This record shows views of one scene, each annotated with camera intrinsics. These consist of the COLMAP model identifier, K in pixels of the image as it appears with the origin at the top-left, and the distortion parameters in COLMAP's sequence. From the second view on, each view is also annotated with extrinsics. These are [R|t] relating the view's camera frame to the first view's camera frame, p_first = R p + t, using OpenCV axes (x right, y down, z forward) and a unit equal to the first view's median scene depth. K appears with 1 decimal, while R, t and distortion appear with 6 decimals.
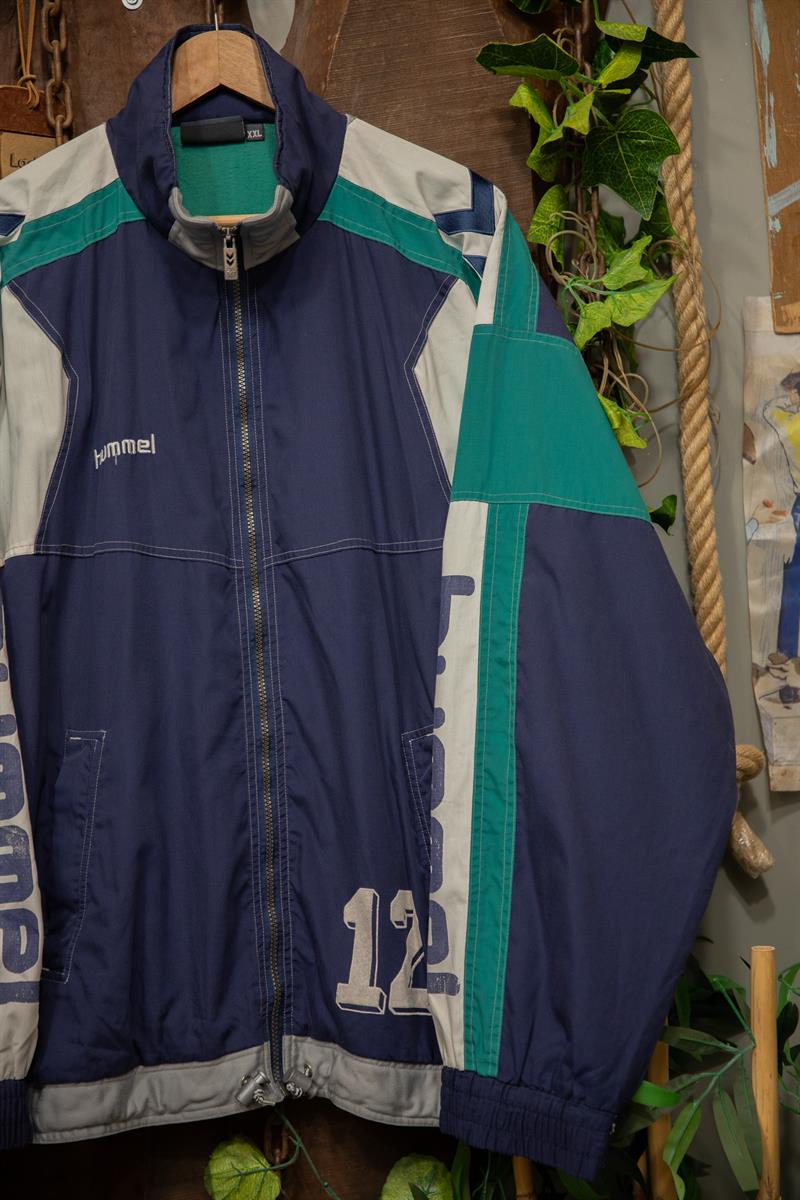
lens RADIAL K [[2186.9, 0, 404.4], [0, 2186.9, 613.7], [0, 0, 1]] dist [0.140215, 0.000000]
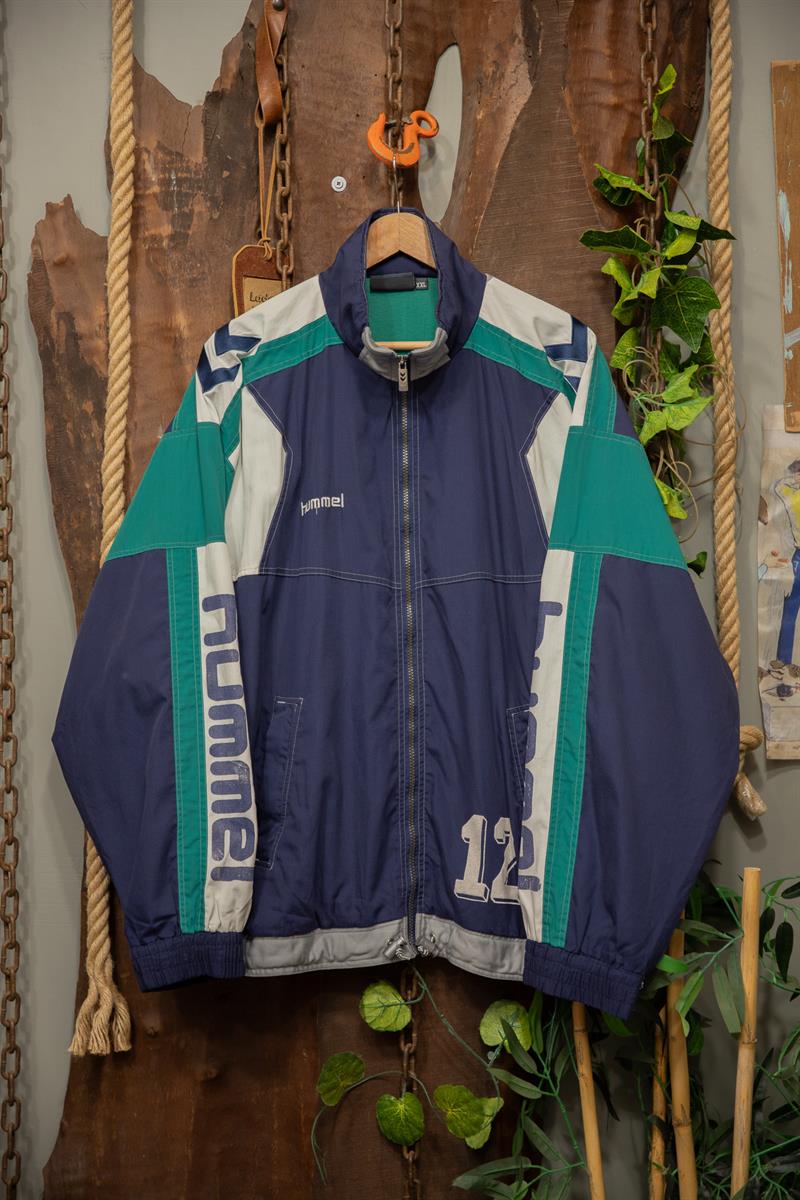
lens RADIAL K [[1921.7, 0, 402.7], [0, 1921.7, 622.4], [0, 0, 1]] dist [0.079869, 0.000000]
pose [[0.998100, 0.041453, -0.045582, -0.013919], [-0.040106, 0.998743, 0.030081, -0.035886], [0.046771, -0.028196, 0.998508, -0.251329]]
